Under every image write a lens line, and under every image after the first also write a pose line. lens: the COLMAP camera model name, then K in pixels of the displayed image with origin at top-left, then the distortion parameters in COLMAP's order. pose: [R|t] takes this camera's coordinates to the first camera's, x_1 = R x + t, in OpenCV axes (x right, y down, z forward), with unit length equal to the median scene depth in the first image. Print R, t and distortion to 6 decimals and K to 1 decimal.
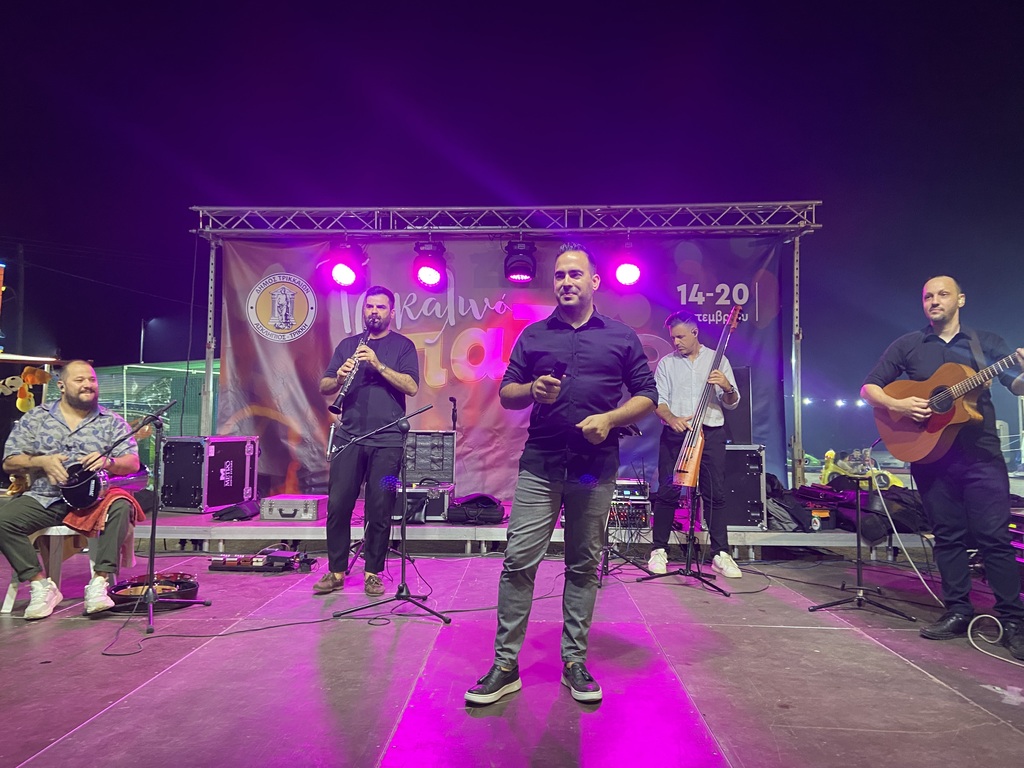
lens RADIAL K [[767.9, 0, 509.4], [0, 767.9, 387.1], [0, 0, 1]] dist [0.118256, -0.145771]
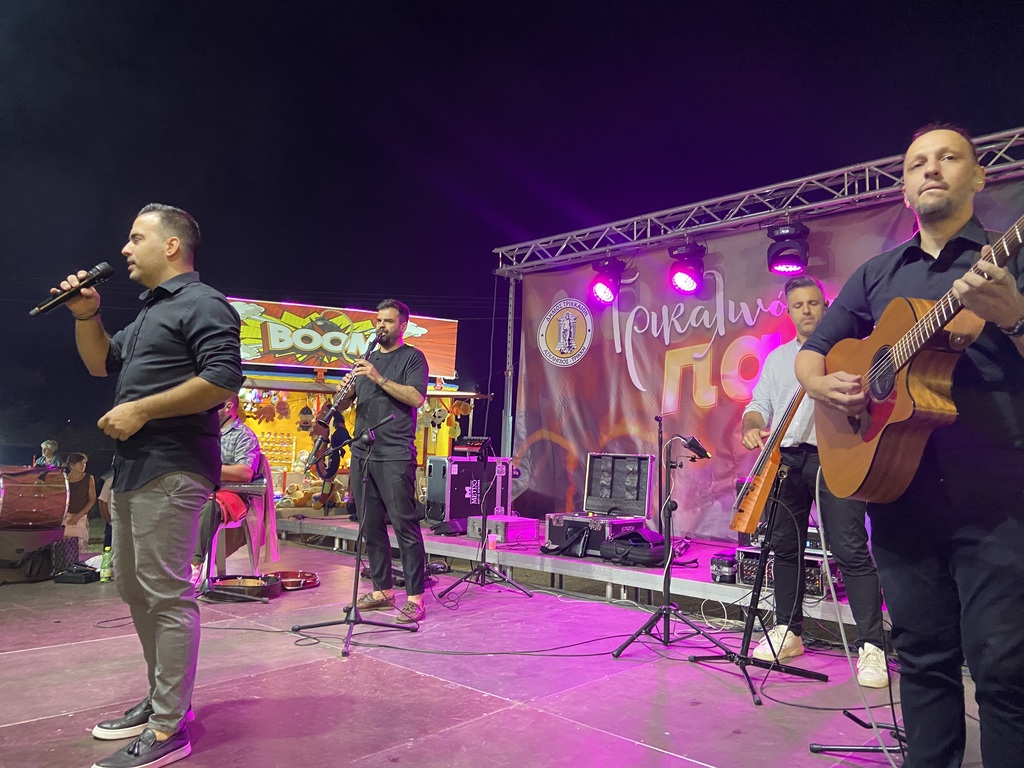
lens RADIAL K [[767.9, 0, 513.1], [0, 767.9, 372.7], [0, 0, 1]] dist [0.118256, -0.145771]
pose [[0.757993, -0.053510, -0.650064, 0.315557], [0.010989, 0.997535, -0.069298, 0.019295], [0.652170, 0.045384, 0.756713, 0.199888]]
